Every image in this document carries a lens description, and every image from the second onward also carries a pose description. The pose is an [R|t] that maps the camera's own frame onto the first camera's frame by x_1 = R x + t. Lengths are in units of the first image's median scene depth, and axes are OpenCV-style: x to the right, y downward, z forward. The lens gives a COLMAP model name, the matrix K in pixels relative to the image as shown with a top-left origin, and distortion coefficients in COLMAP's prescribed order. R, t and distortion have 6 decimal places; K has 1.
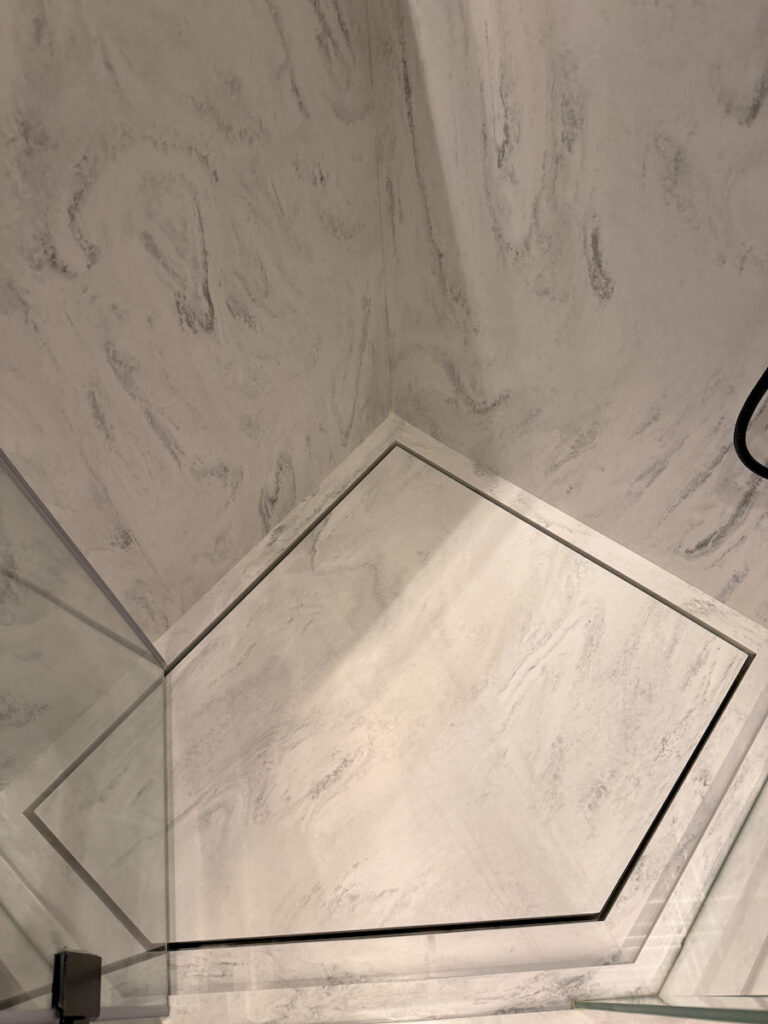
lens RADIAL K [[720.6, 0, 384.0], [0, 720.6, 512.0], [0, 0, 1]] dist [0.040289, -0.061094]
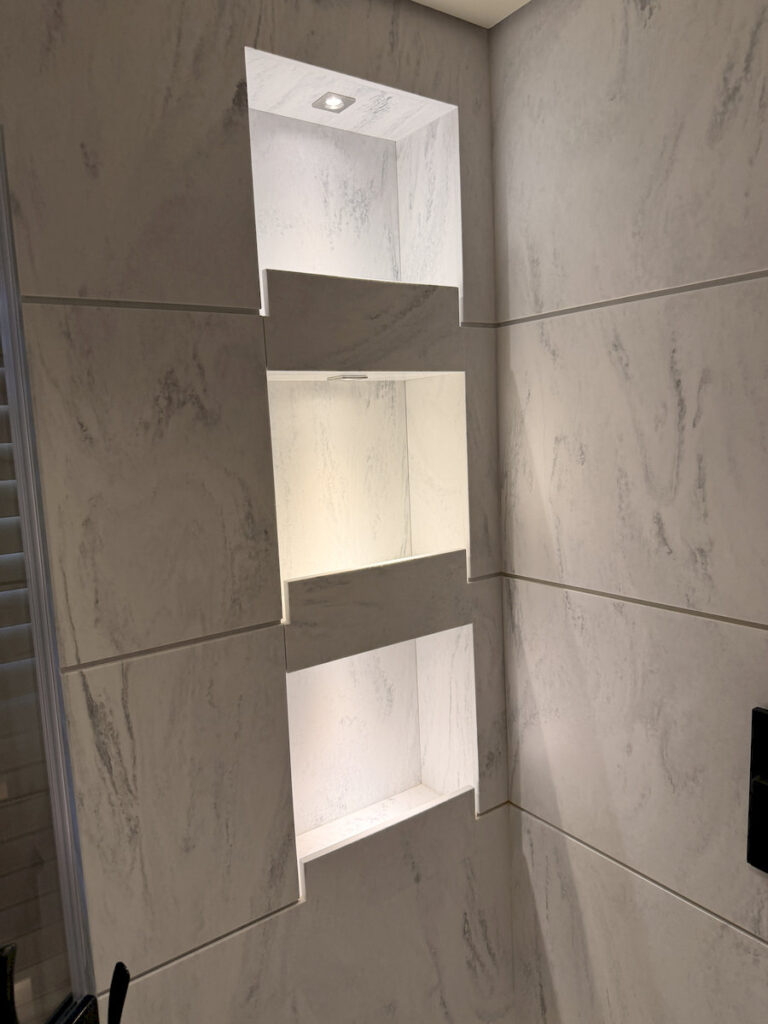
lens RADIAL K [[720.6, 0, 384.0], [0, 720.6, 512.0], [0, 0, 1]] dist [0.040289, -0.061094]
pose [[0.964048, 0.039891, -0.262717, 0.061292], [-0.222535, 0.661517, -0.716152, -0.235786], [0.145224, 0.748869, 0.646611, -0.368801]]
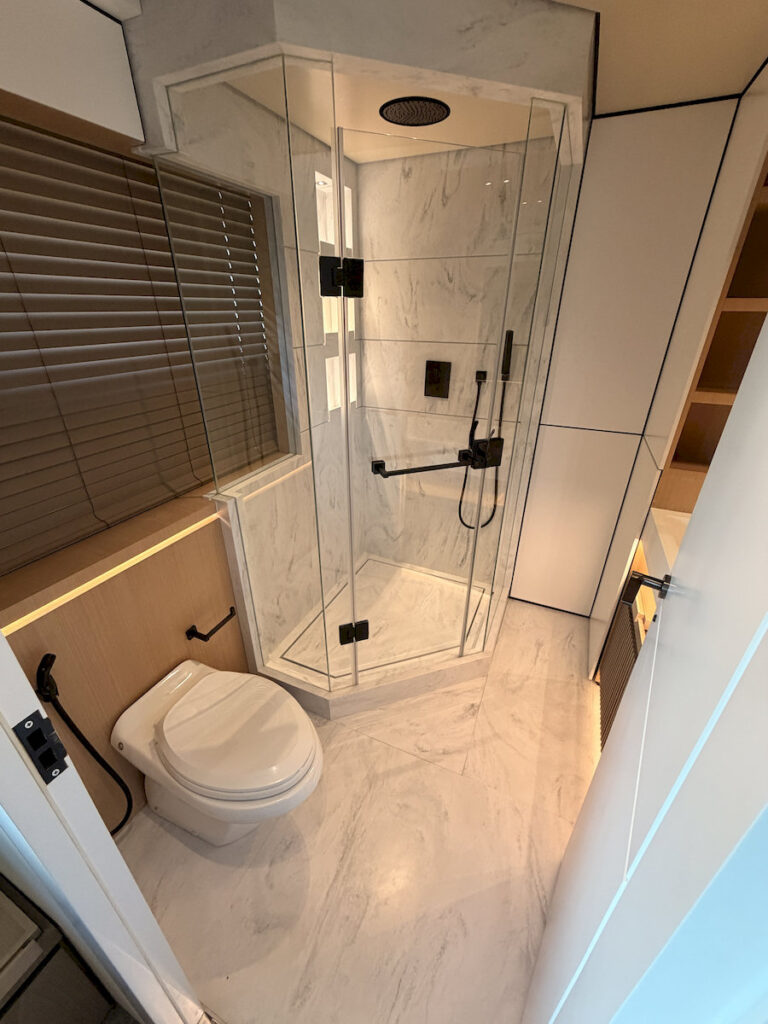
lens RADIAL K [[411.0, 0, 384.0], [0, 411.0, 512.0], [0, 0, 1]] dist [0.000935, 0.000088]
pose [[0.965007, -0.067683, 0.253340, -0.594599], [0.185162, 0.859979, -0.475554, 0.981837], [-0.185680, 0.505821, 0.842418, -1.050060]]
